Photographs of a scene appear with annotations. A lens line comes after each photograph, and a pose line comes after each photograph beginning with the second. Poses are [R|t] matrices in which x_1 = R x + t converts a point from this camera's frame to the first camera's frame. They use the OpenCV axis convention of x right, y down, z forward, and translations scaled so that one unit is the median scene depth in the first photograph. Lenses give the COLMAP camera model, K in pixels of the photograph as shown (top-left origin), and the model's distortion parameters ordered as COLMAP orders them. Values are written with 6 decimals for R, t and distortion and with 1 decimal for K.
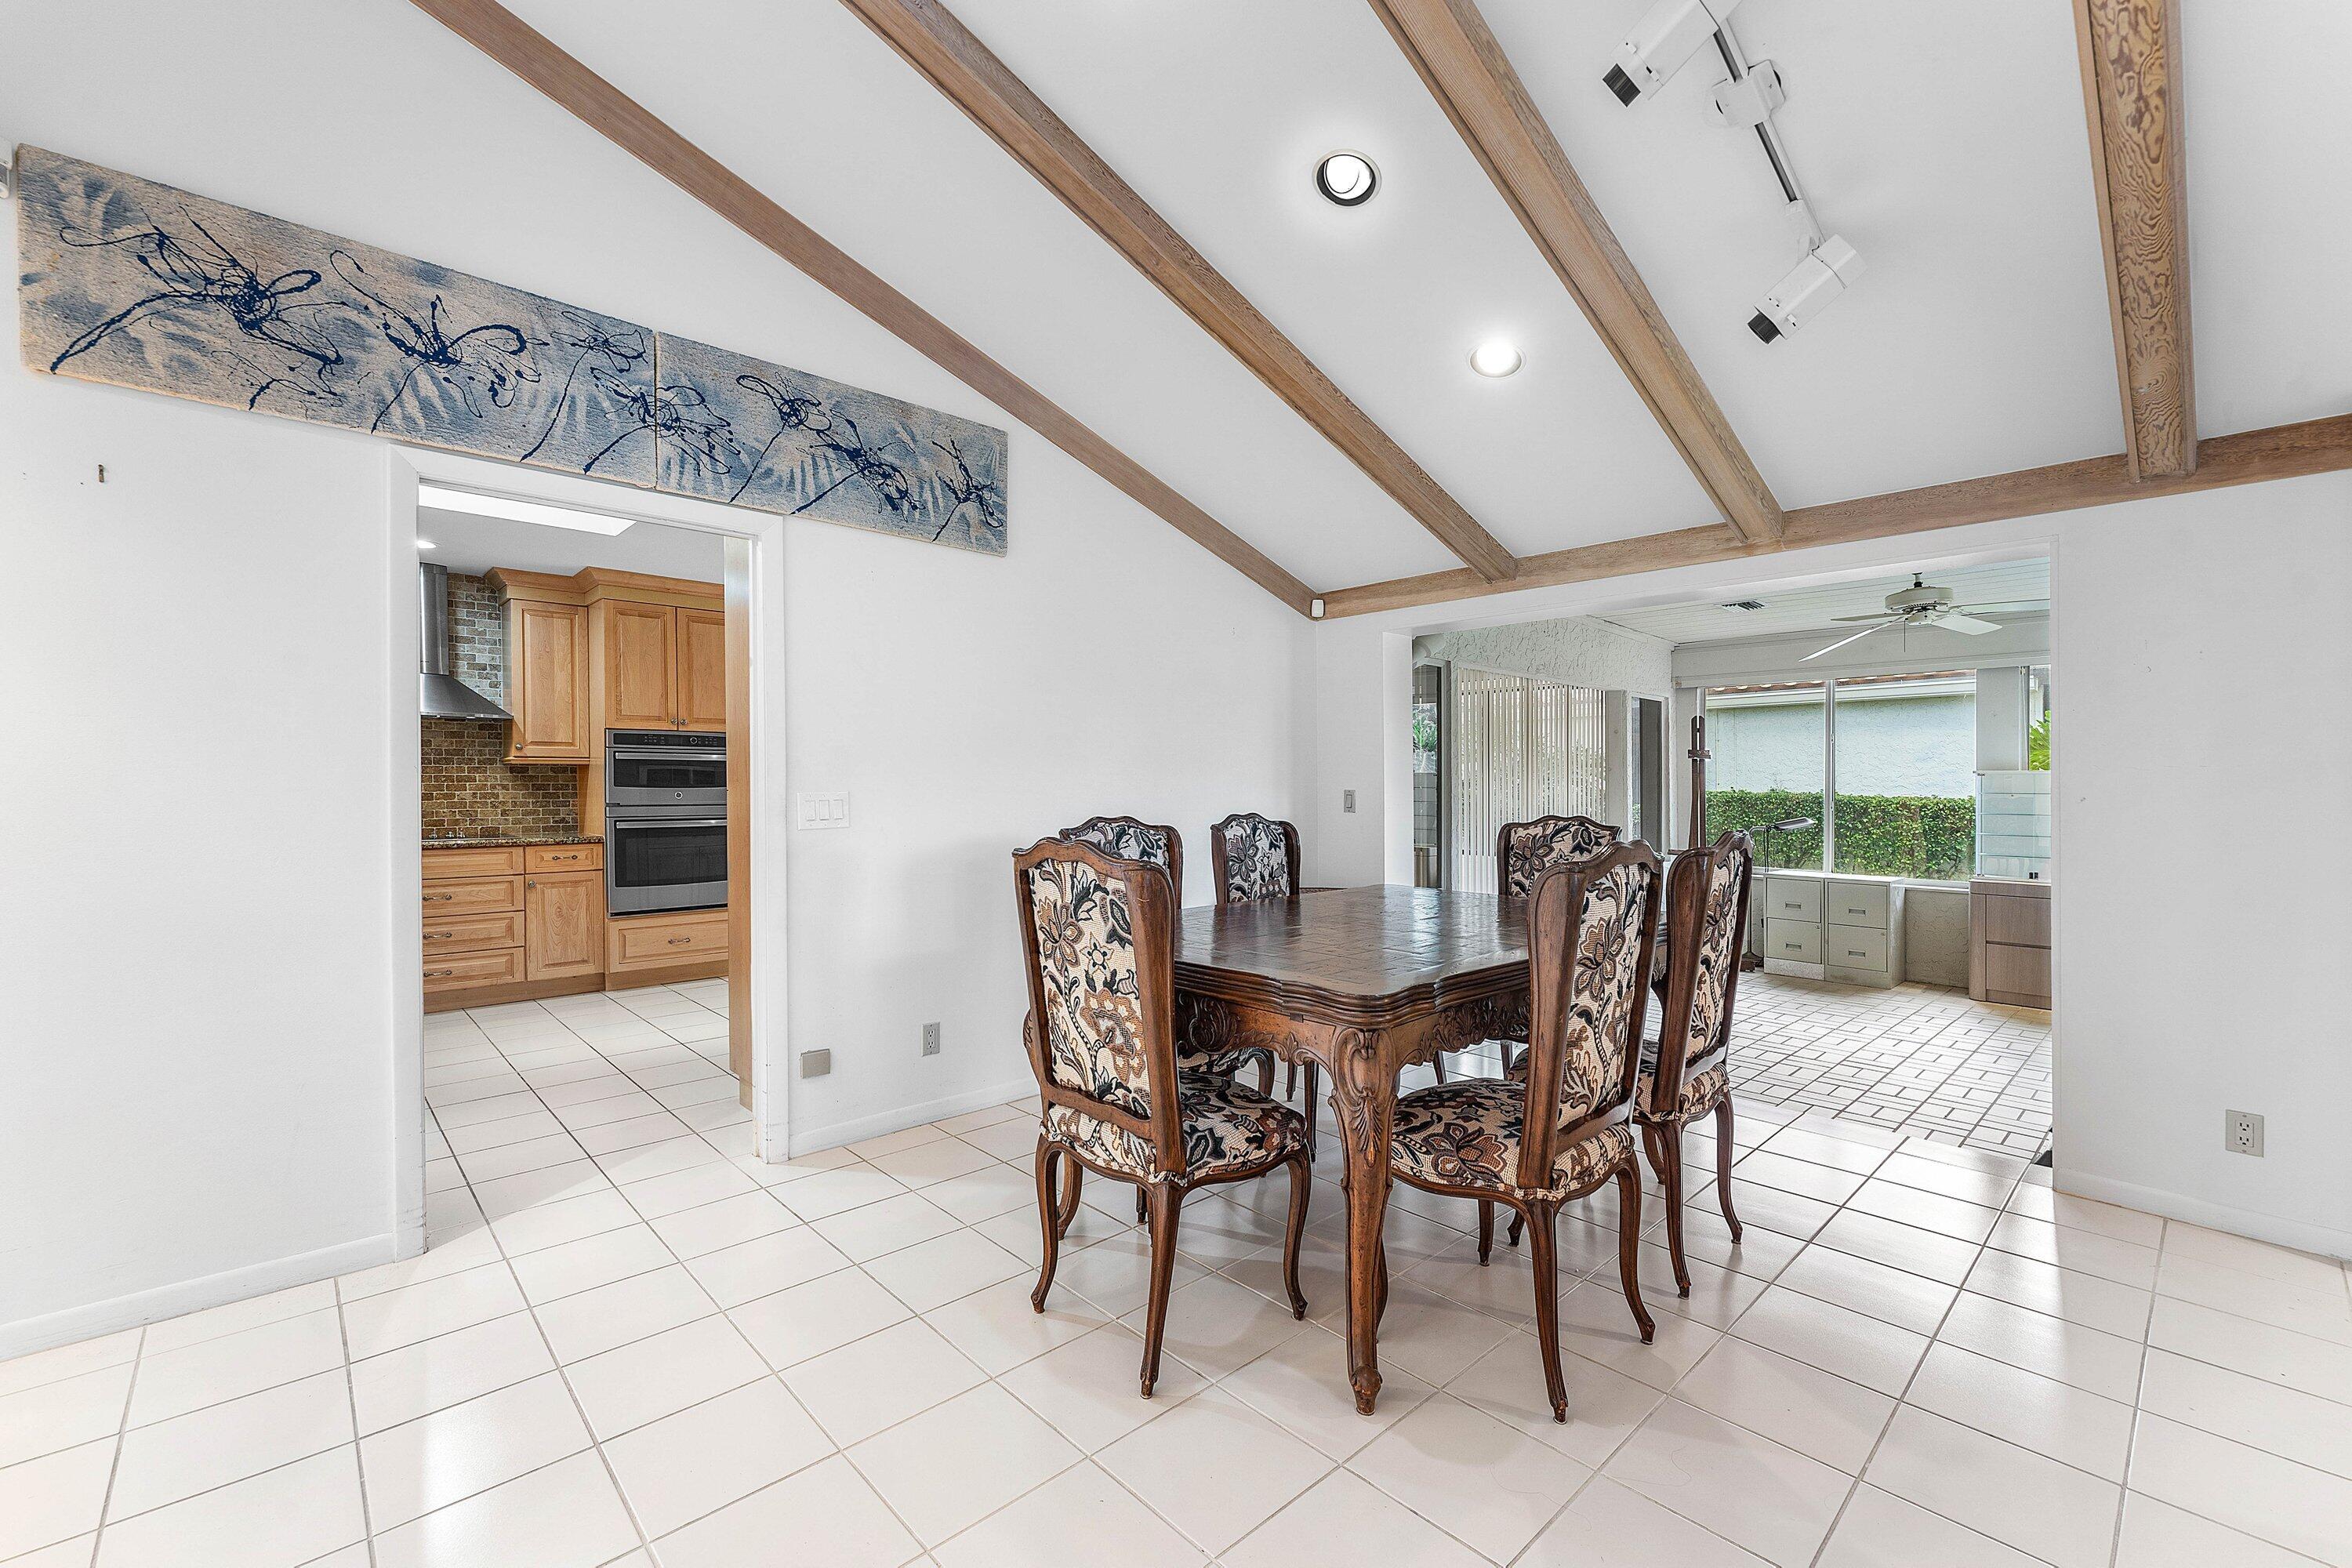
lens RADIAL K [[983.1, 0, 1176.0], [0, 983.1, 784.0], [0, 0, 1]] dist [-0.002858, -0.000188]
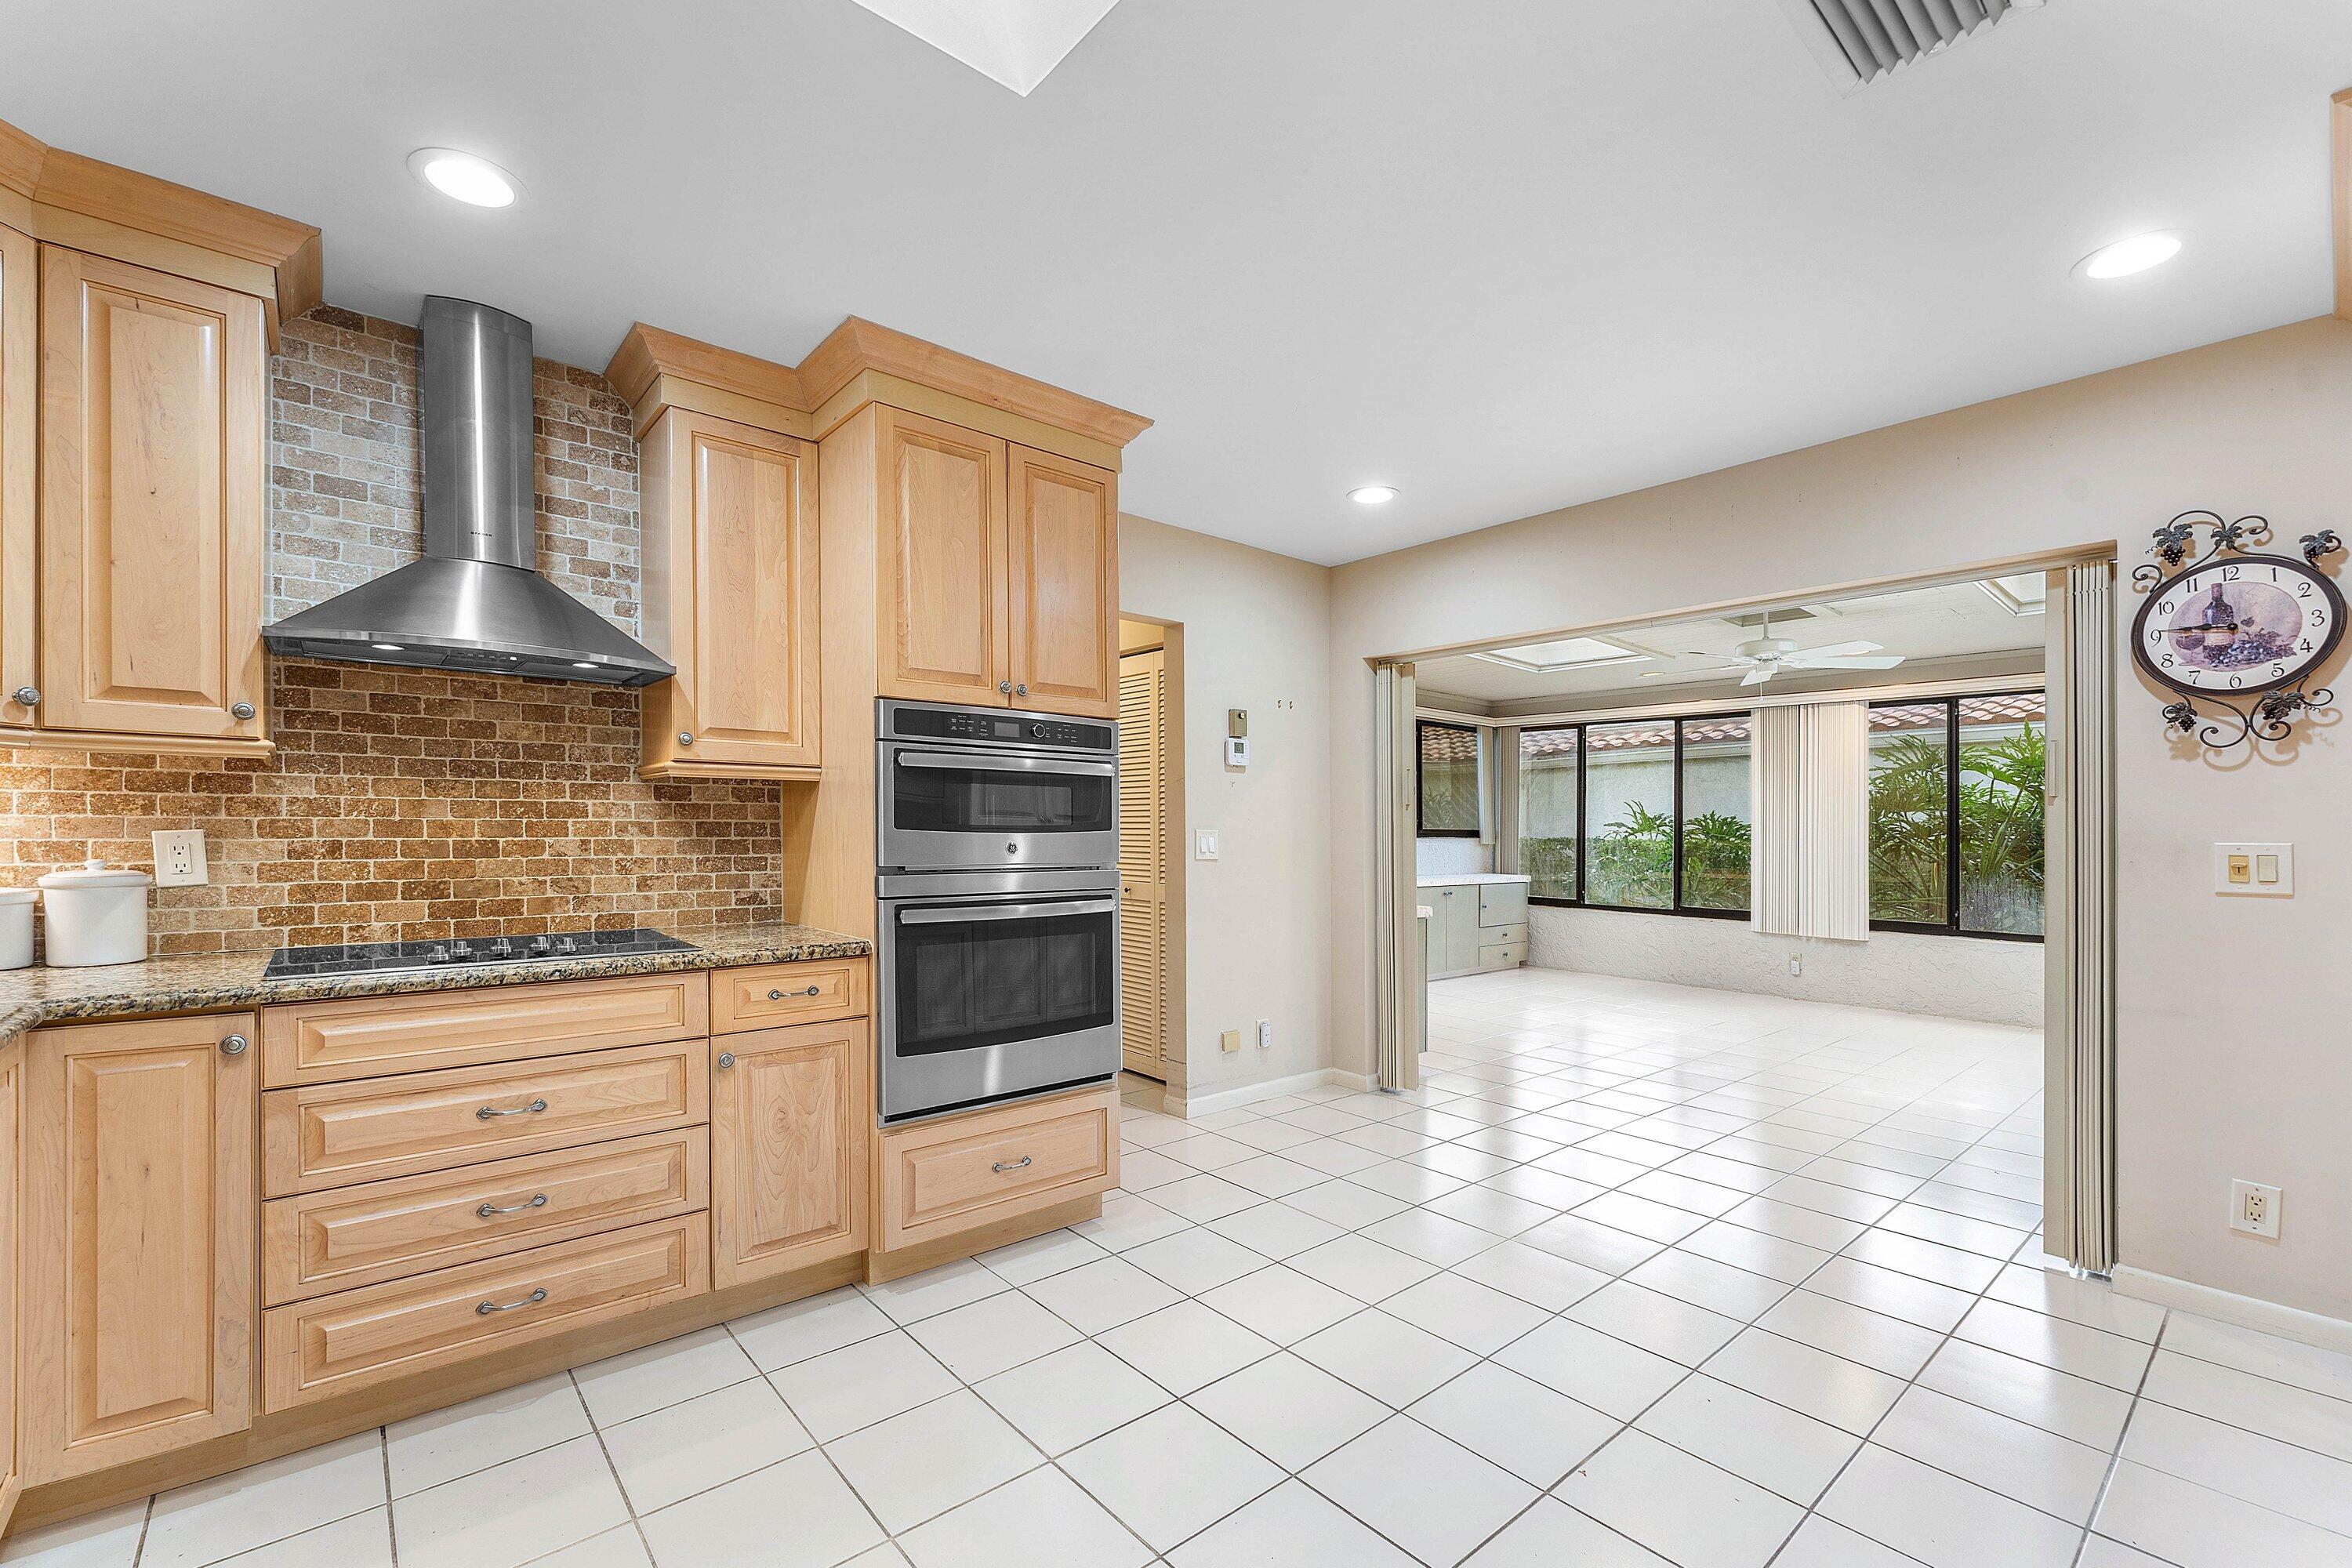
lens RADIAL K [[985.8, 0, 1141.4], [0, 985.8, 829.8], [0, 0, 1]] dist [0.000825, 0.000173]
pose [[0.998489, 0.005623, -0.054666, -0.431498], [-0.005646, 0.999984, -0.000266, 0.002597], [0.054663, 0.000574, 0.998505, 0.556518]]
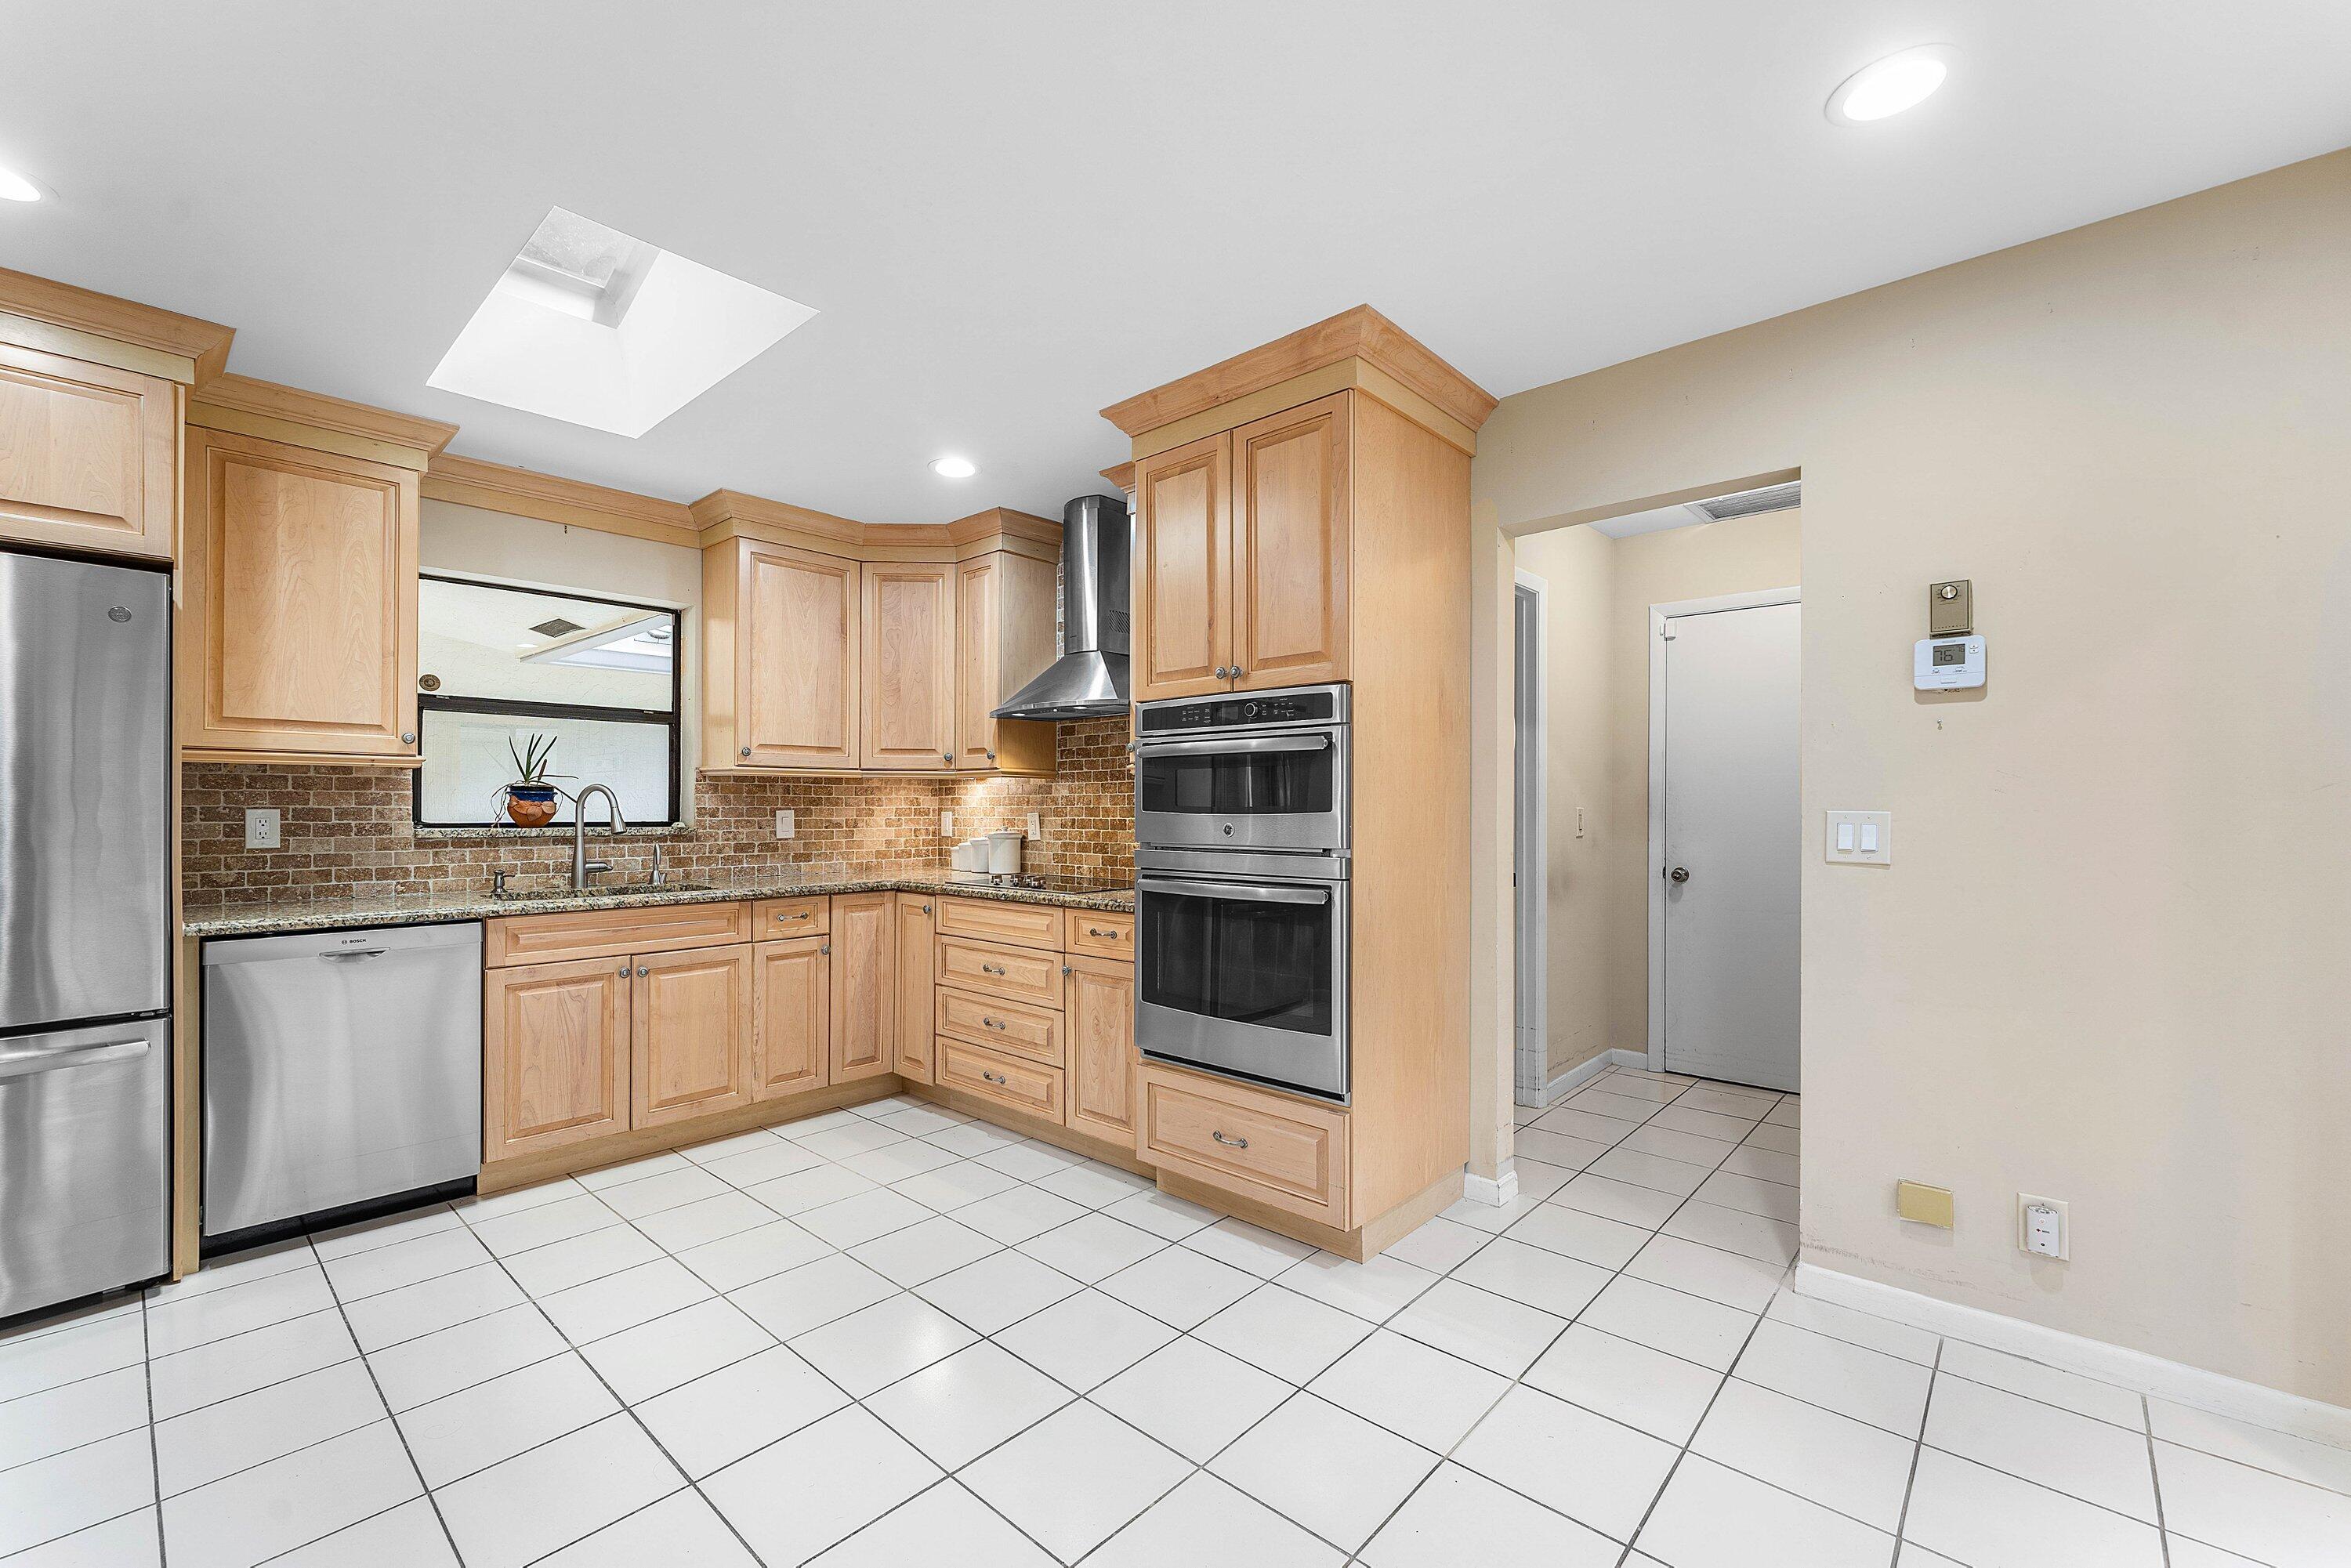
lens RADIAL K [[968.1, 0, 1214.0], [0, 968.1, 818.7], [0, 0, 1]] dist [0.001101, 0.000110]
pose [[0.111409, 0.007608, -0.993746, -0.048601], [-0.002504, 0.999970, 0.007375, 0.003154], [0.993772, 0.001666, 0.111424, 0.967170]]
